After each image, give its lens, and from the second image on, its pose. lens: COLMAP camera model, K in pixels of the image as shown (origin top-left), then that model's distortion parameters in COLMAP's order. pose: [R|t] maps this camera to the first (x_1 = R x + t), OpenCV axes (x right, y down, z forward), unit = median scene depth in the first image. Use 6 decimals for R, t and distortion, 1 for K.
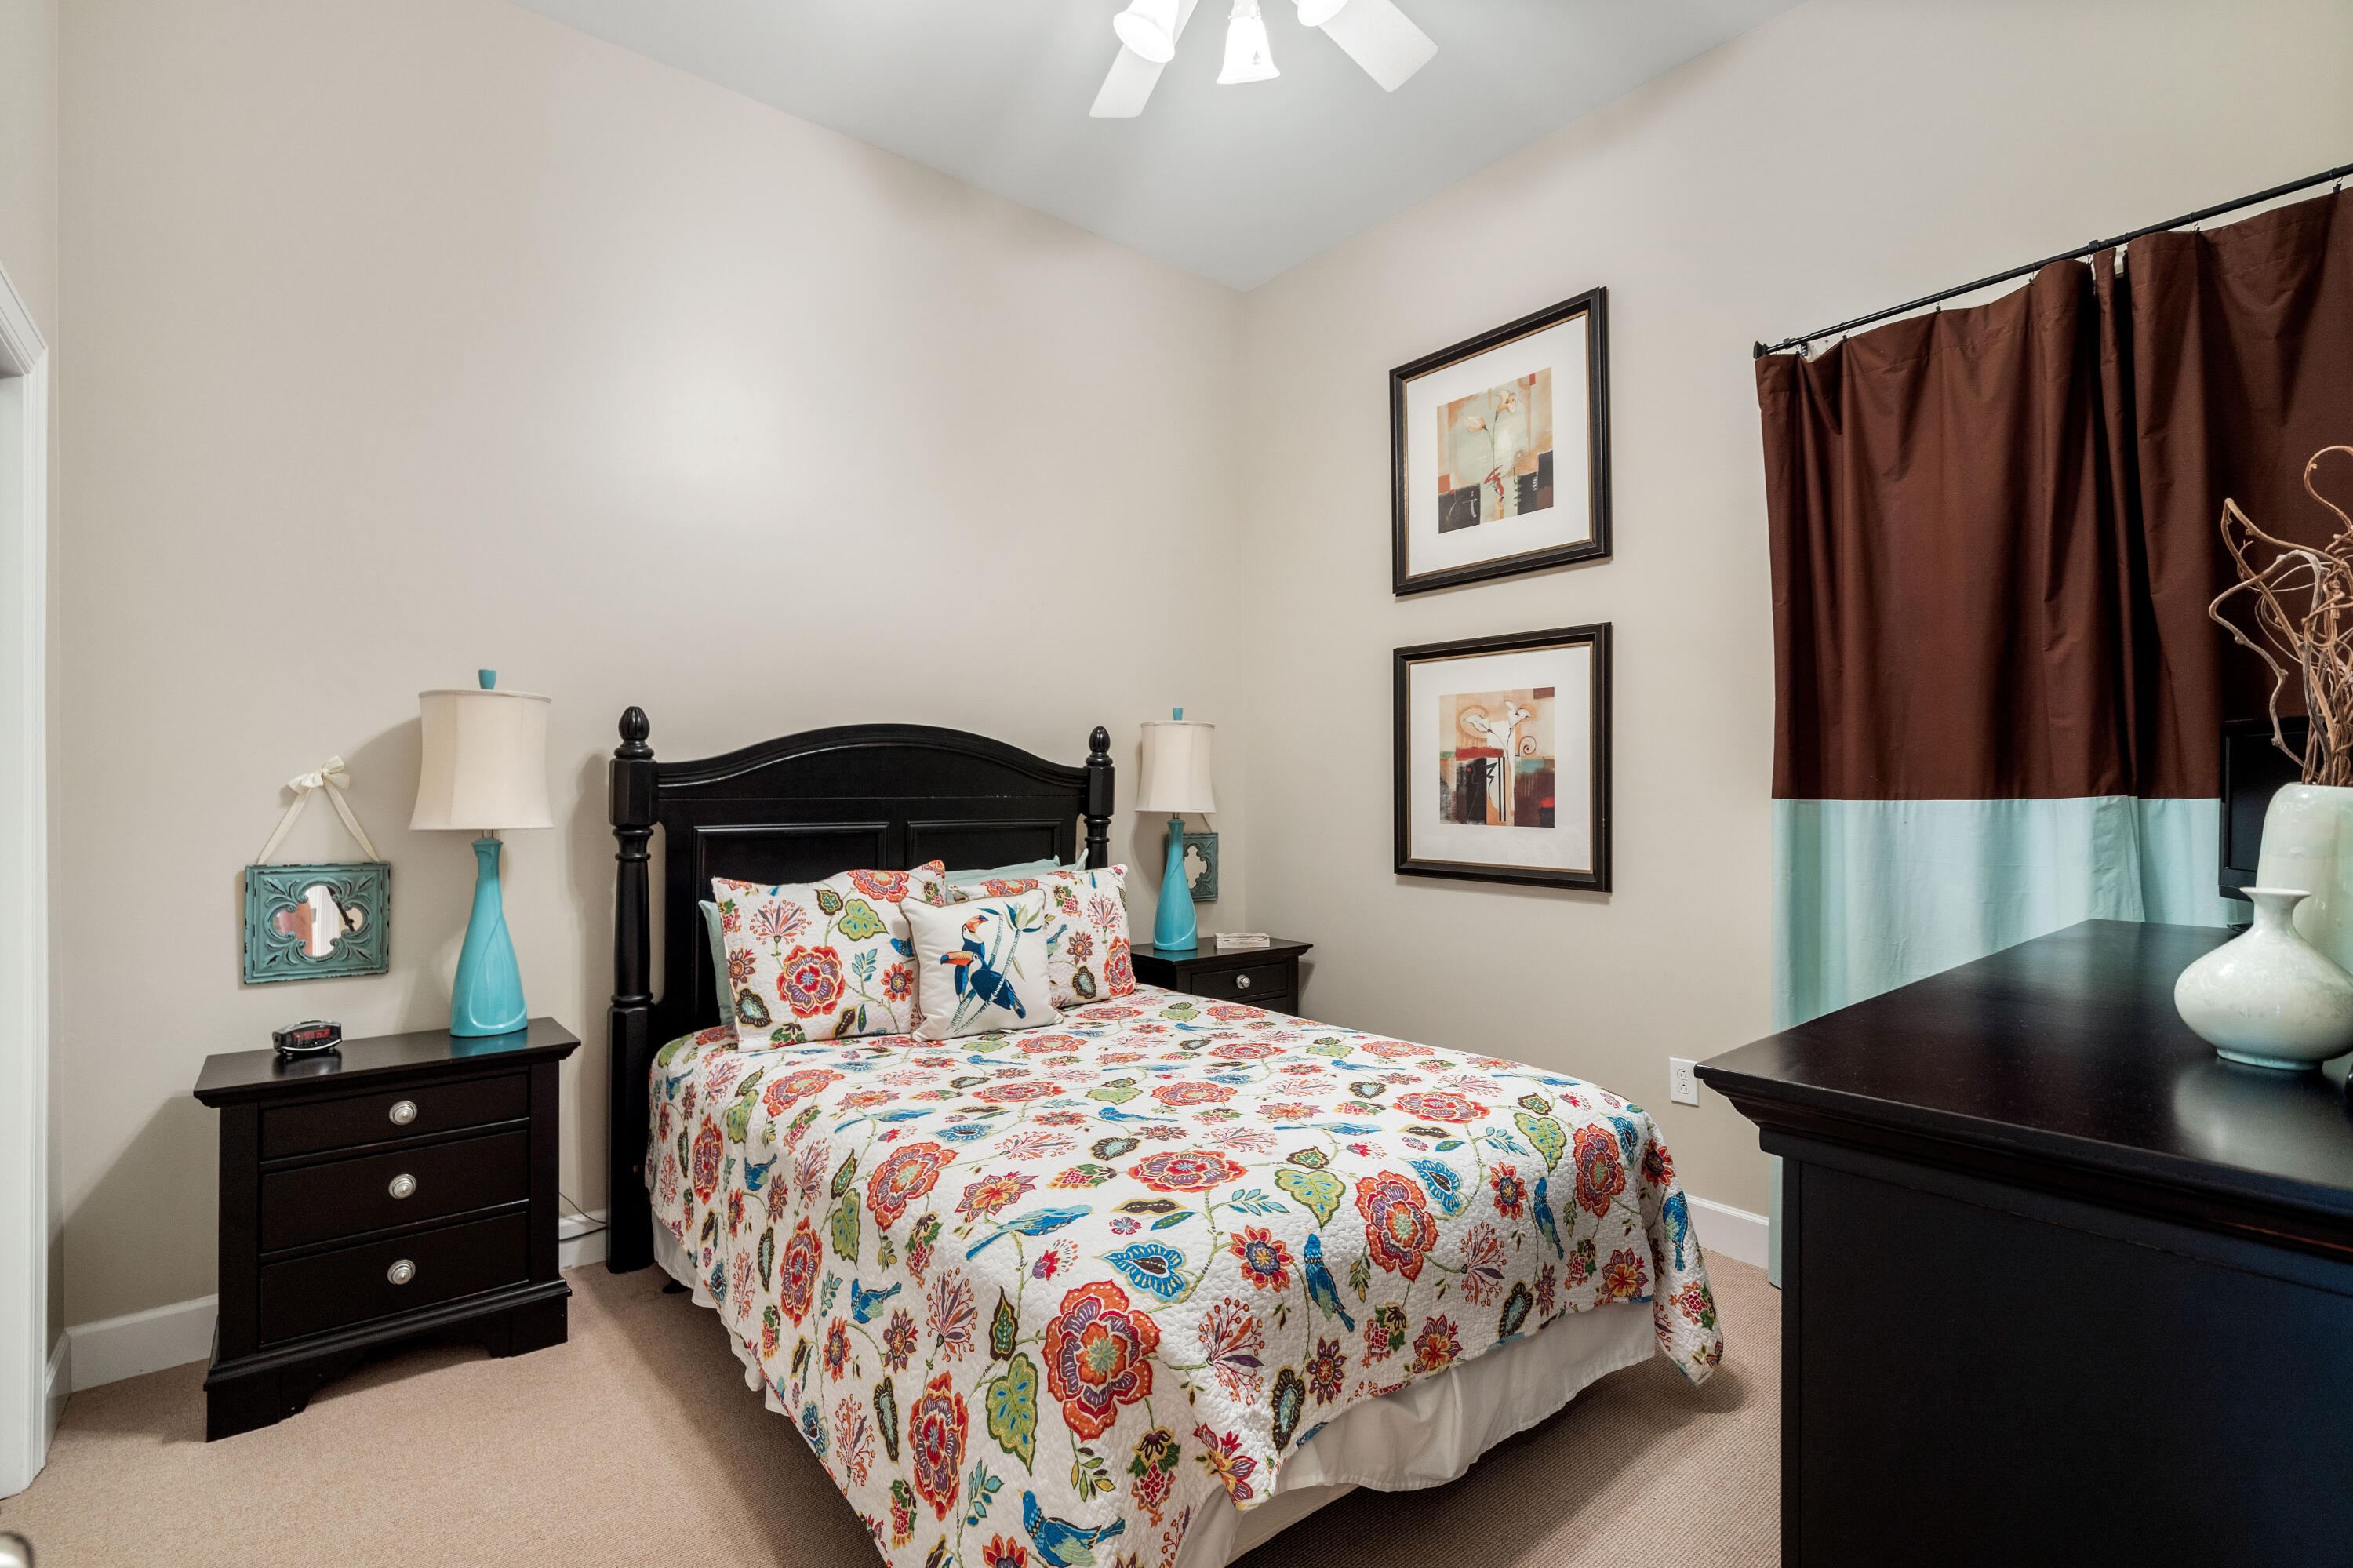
lens RADIAL K [[1097.6, 0, 1163.8], [0, 1097.6, 778.8], [0, 0, 1]] dist [-0.002716, 0.000402]
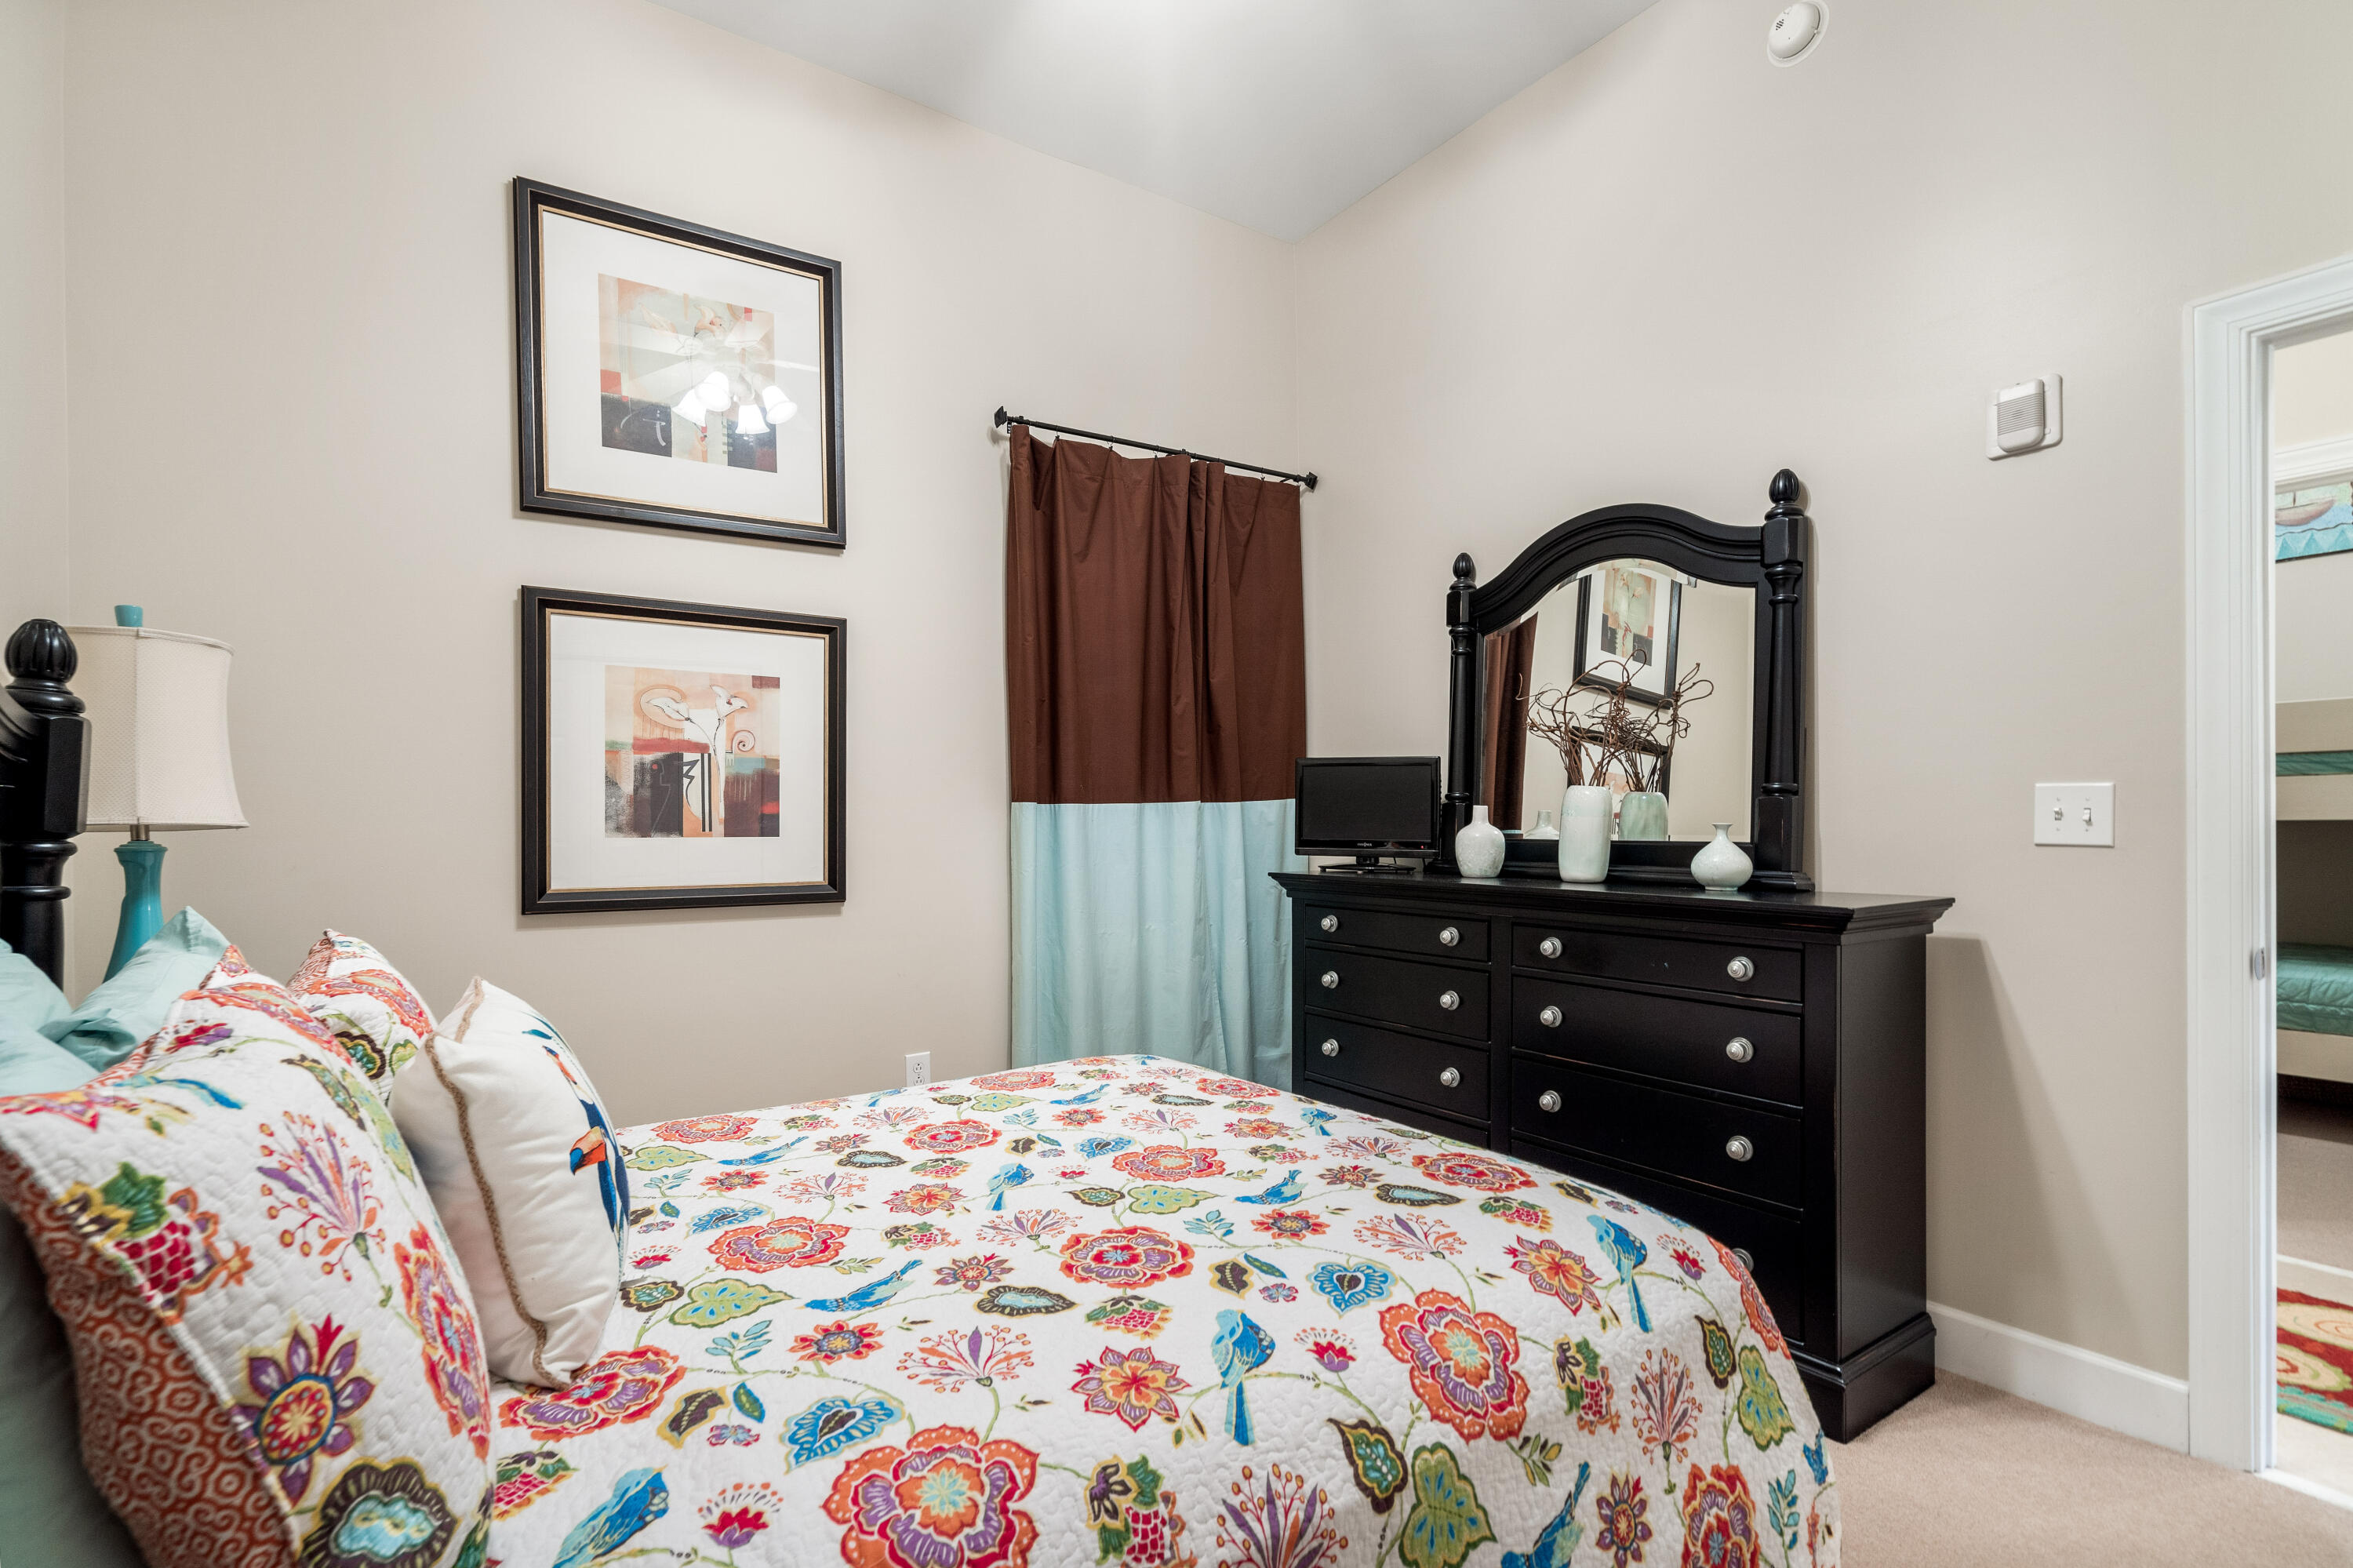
lens RADIAL K [[1097.6, 0, 1130.3], [0, 1097.6, 813.4], [0, 0, 1]] dist [-0.002716, 0.000402]
pose [[0.092837, 0.007133, 0.995656, -0.510254], [-0.003592, 0.999970, -0.006829, 0.031577], [-0.995675, -0.002942, 0.092860, 0.653011]]
